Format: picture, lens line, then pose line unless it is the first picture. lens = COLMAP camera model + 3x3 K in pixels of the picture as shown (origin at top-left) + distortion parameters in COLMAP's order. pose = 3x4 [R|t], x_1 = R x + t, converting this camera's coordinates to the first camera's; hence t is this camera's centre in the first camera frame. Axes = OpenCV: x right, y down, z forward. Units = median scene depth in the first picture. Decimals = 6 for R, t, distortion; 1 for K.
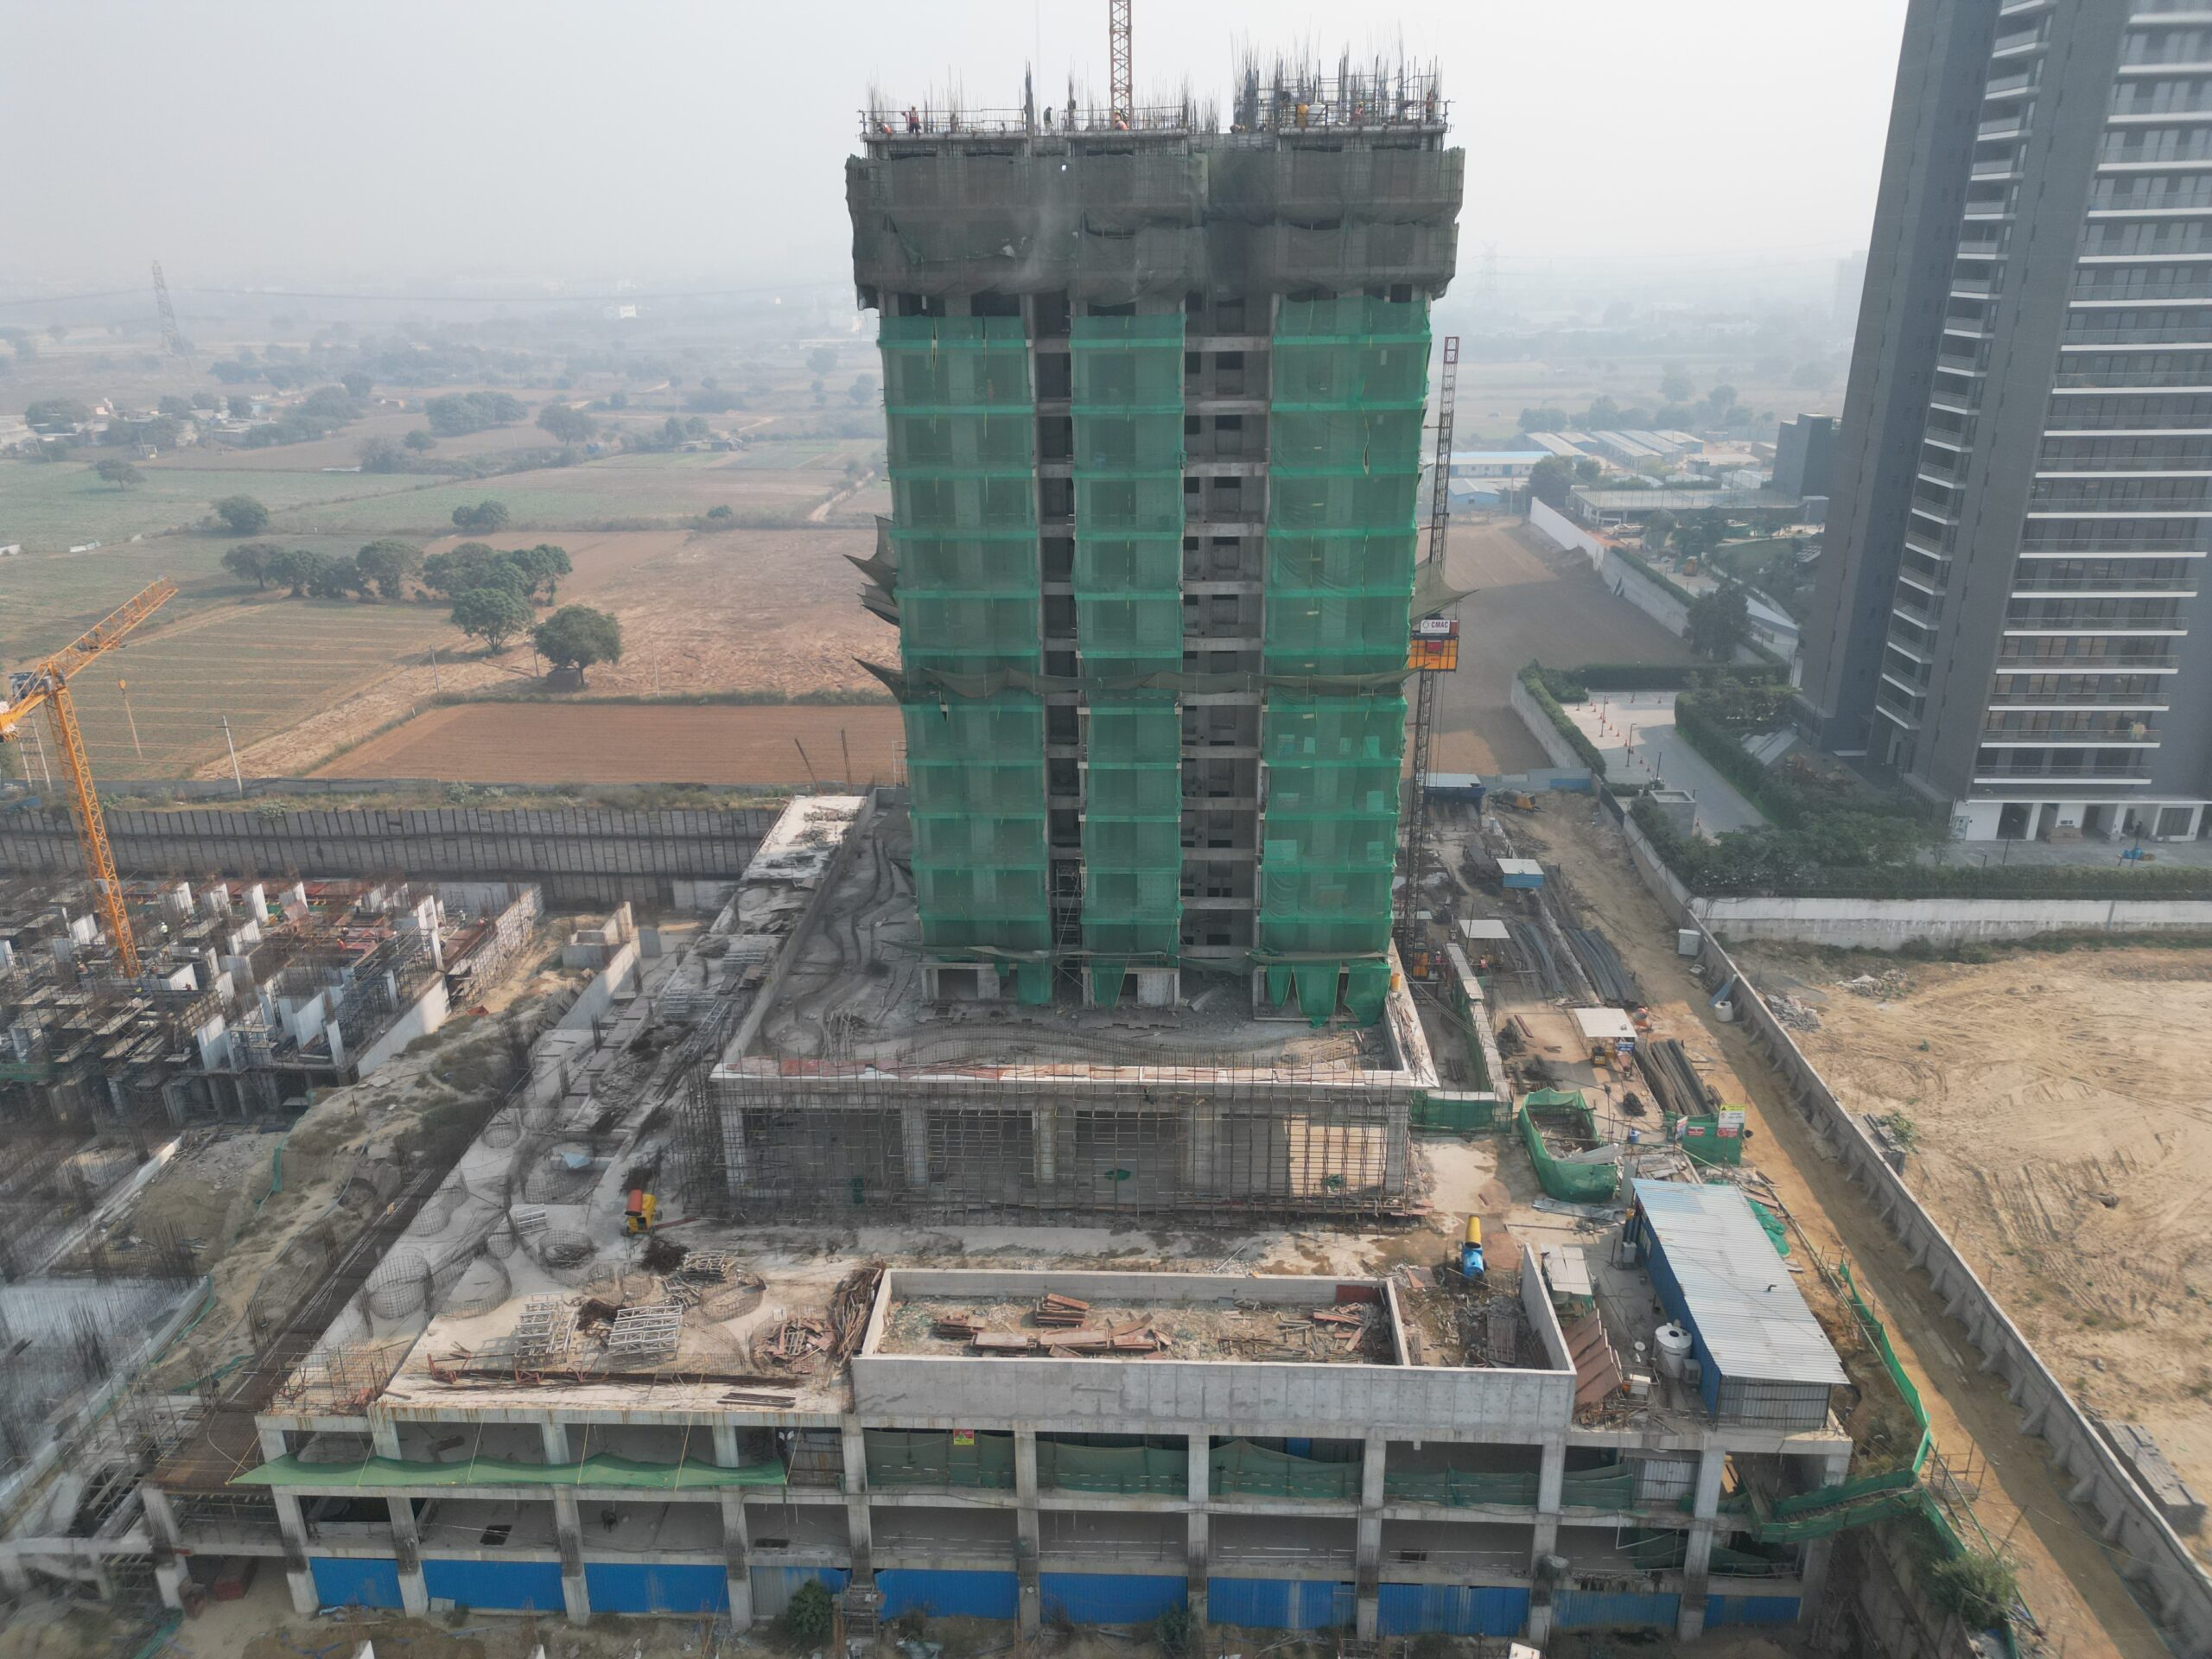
lens RADIAL K [[1540.4, 0, 1097.9], [0, 1540.4, 828.7], [0, 0, 1]] dist [0.077402, -0.076739]
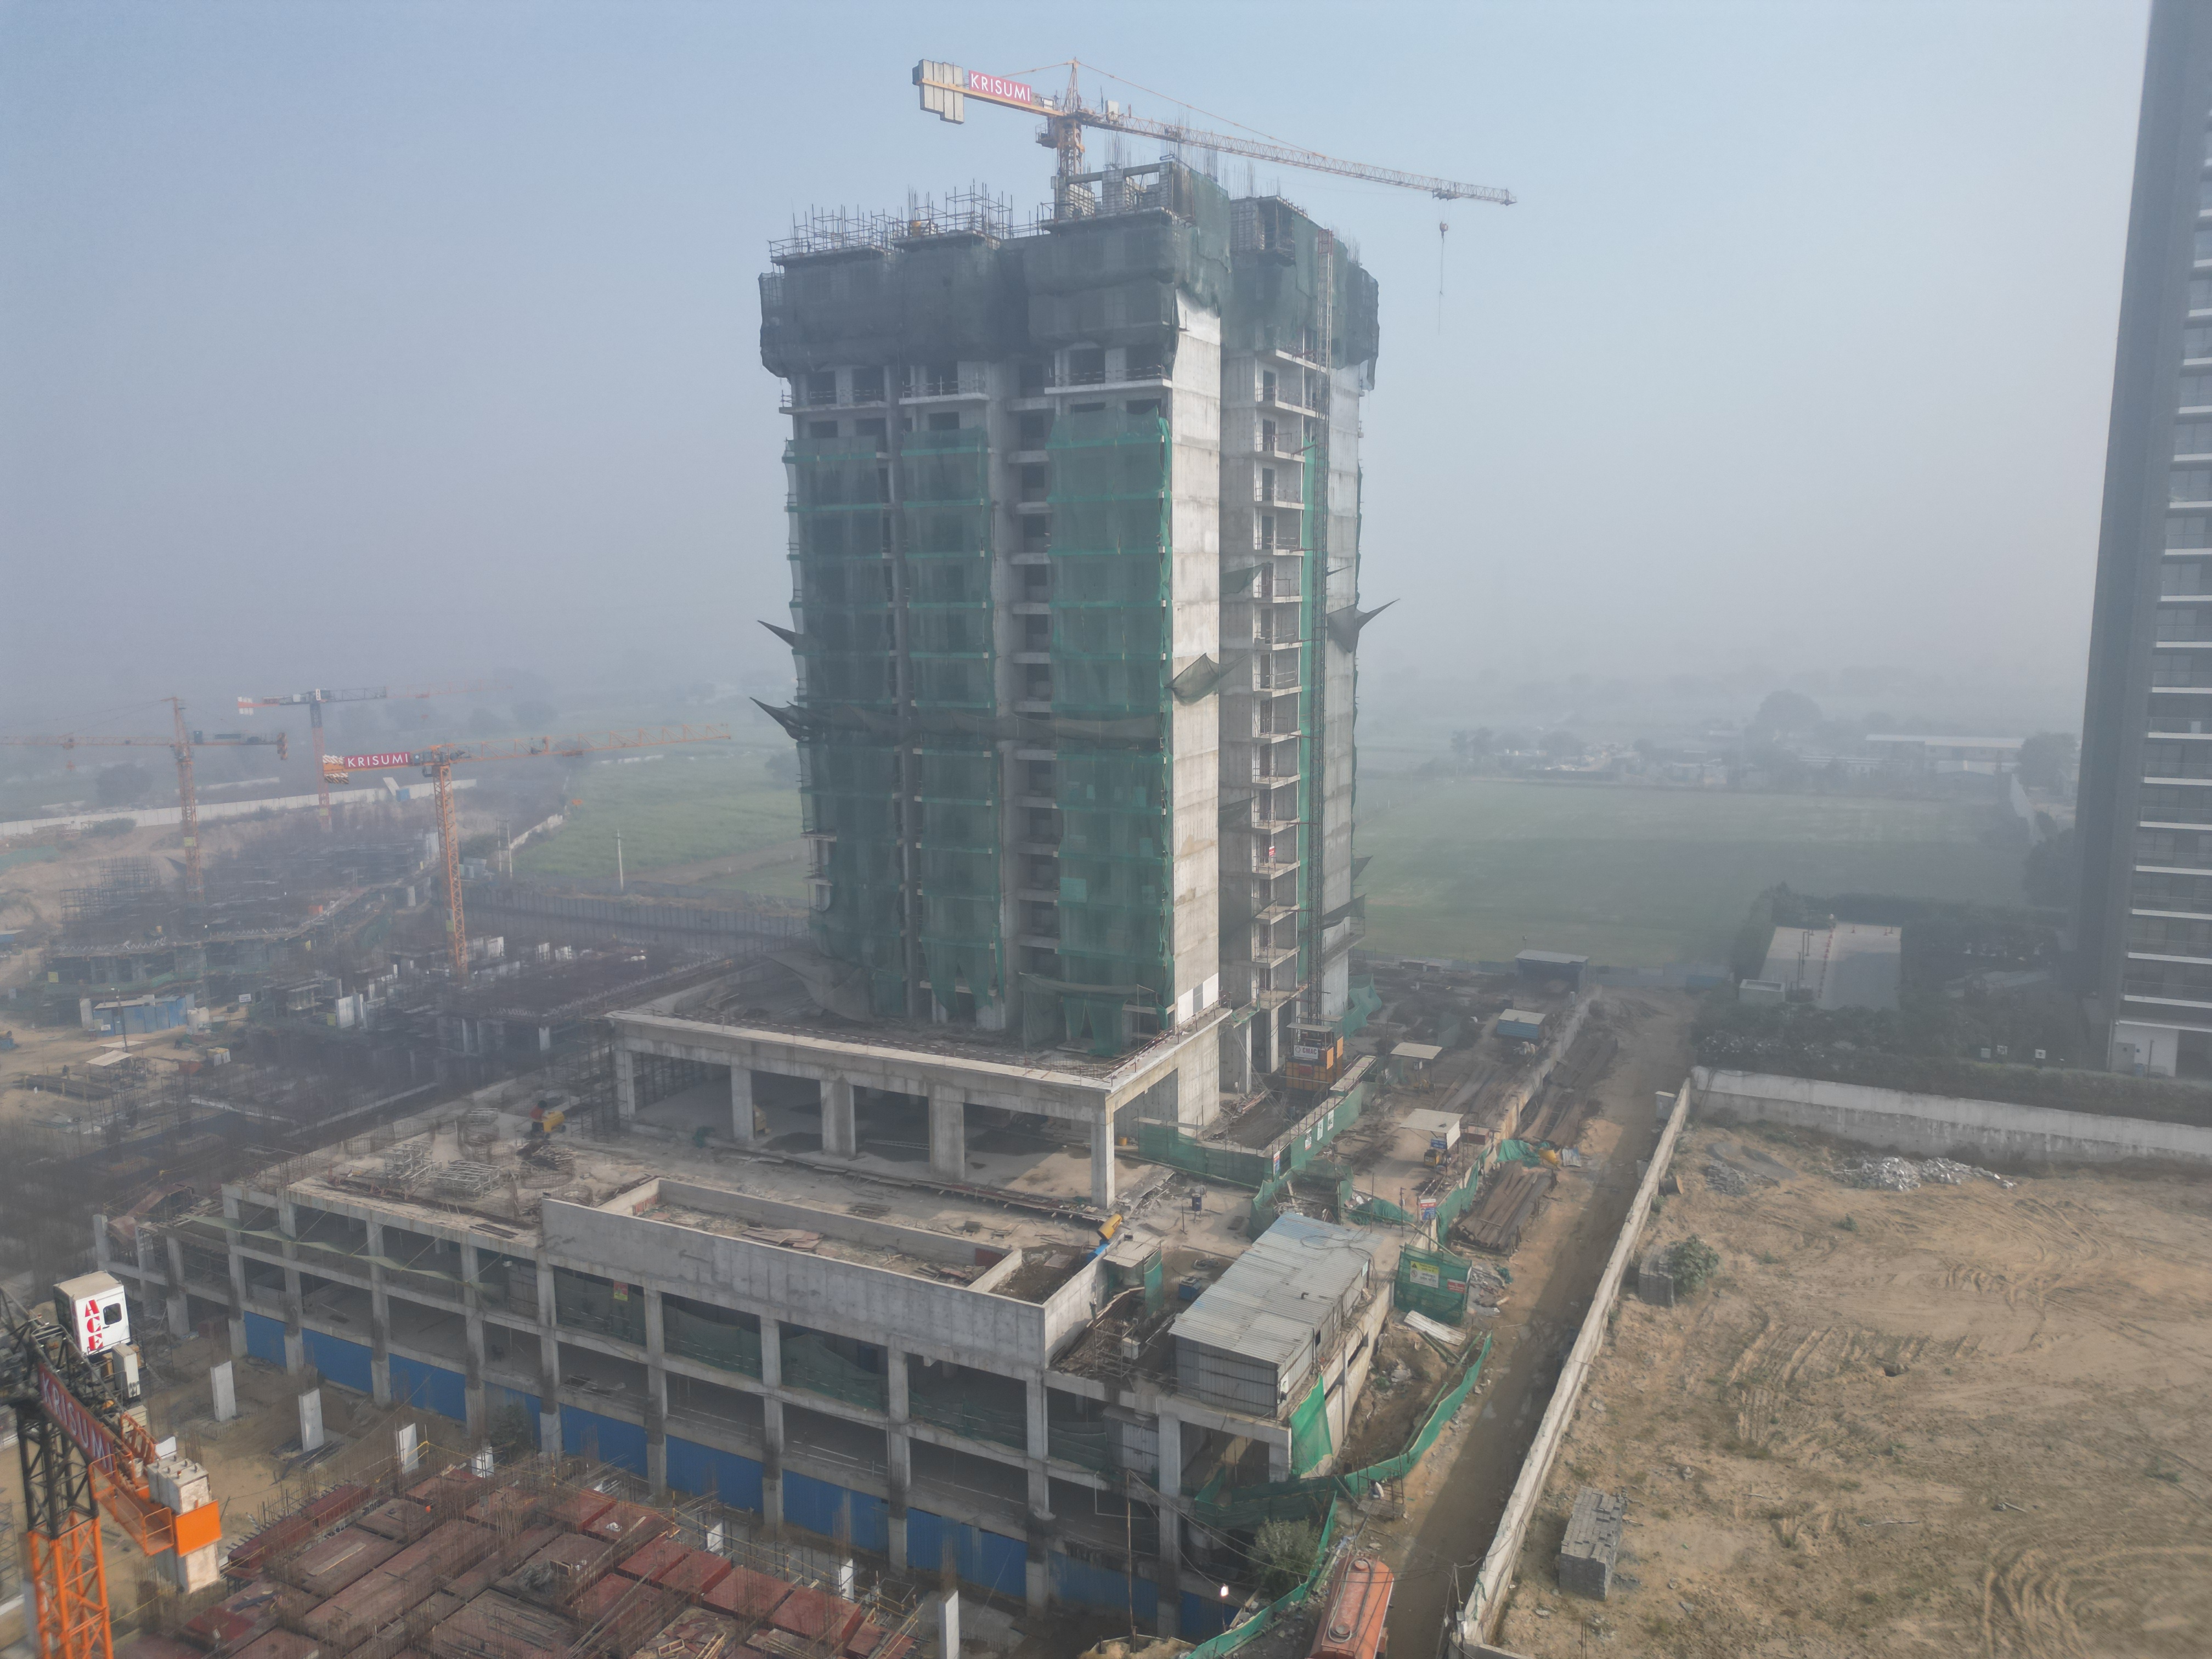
lens RADIAL K [[1540.4, 0, 1097.9], [0, 1540.4, 828.7], [0, 0, 1]] dist [0.077402, -0.076739]
pose [[0.912398, 0.064203, -0.404238, 0.650216], [-0.143850, 0.974916, -0.169839, 0.177342], [0.383194, 0.213110, 0.898747, -0.011489]]
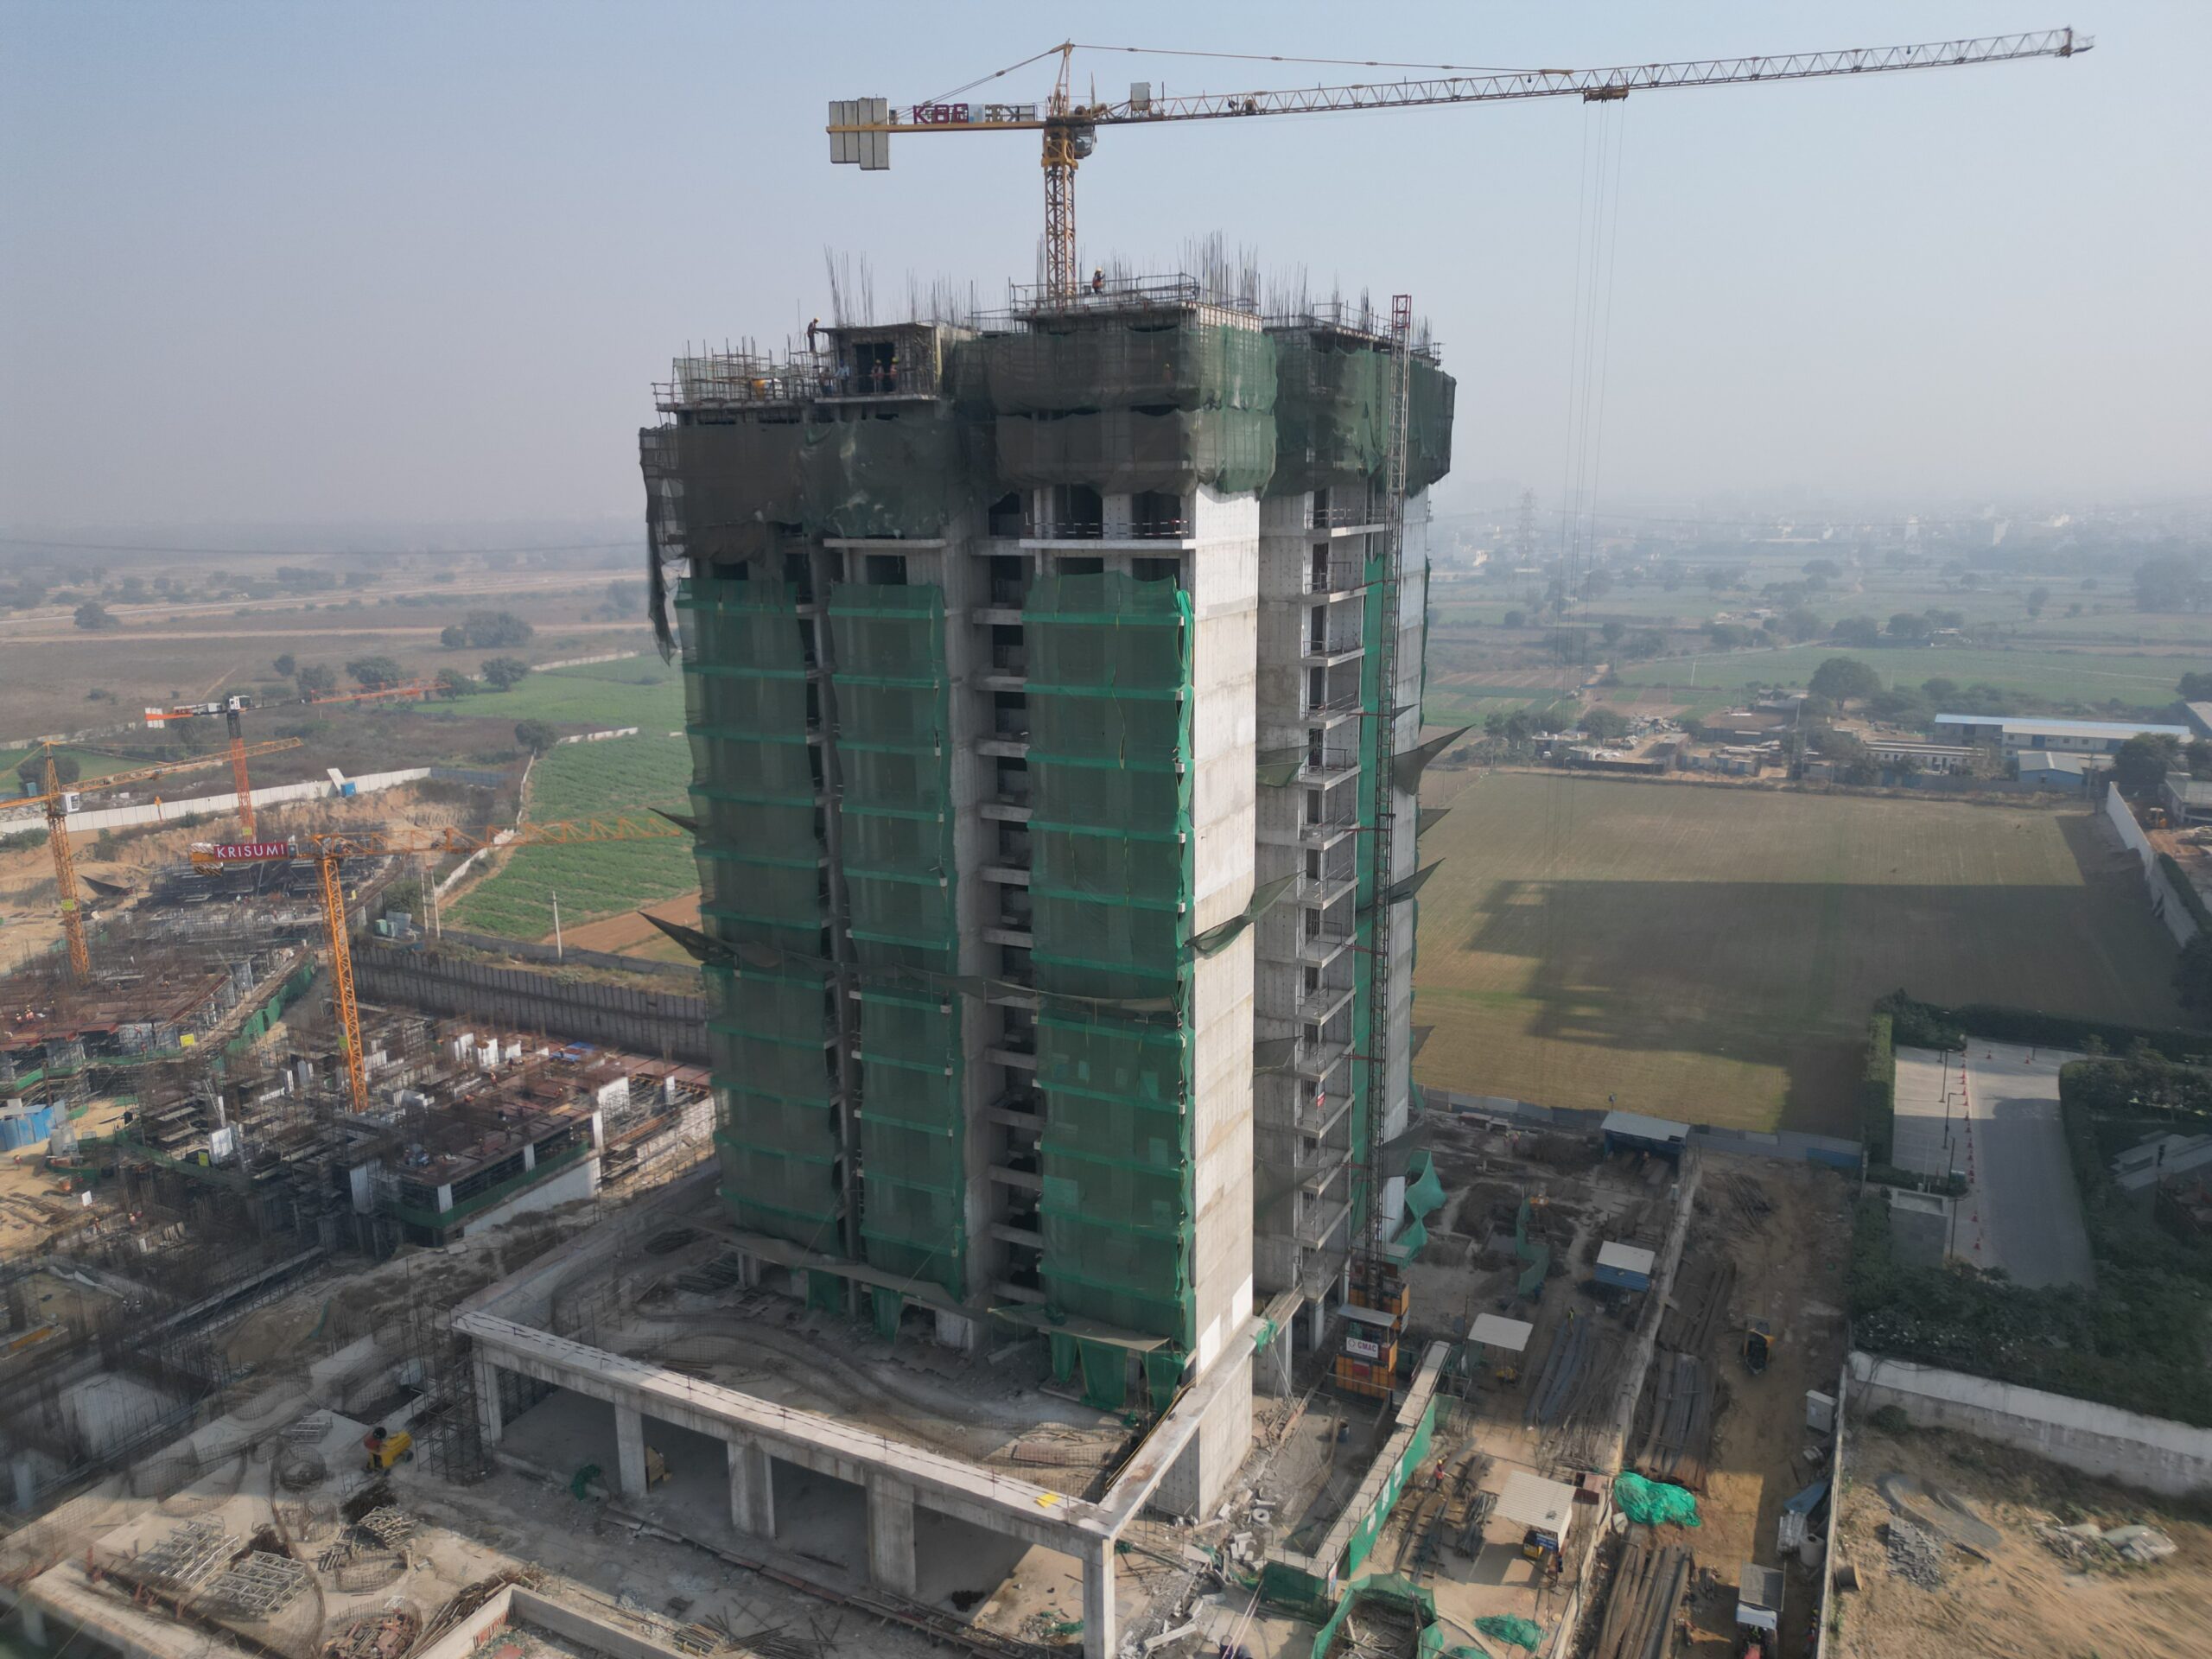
lens RADIAL K [[1544.6, 0, 1095.4], [0, 1544.6, 817.1], [0, 0, 1]] dist [0.071745, -0.070679]
pose [[0.910276, 0.086268, -0.404914, 0.513317], [-0.144215, 0.982864, -0.114804, -0.102337], [0.388072, 0.162898, 0.907119, 0.225659]]
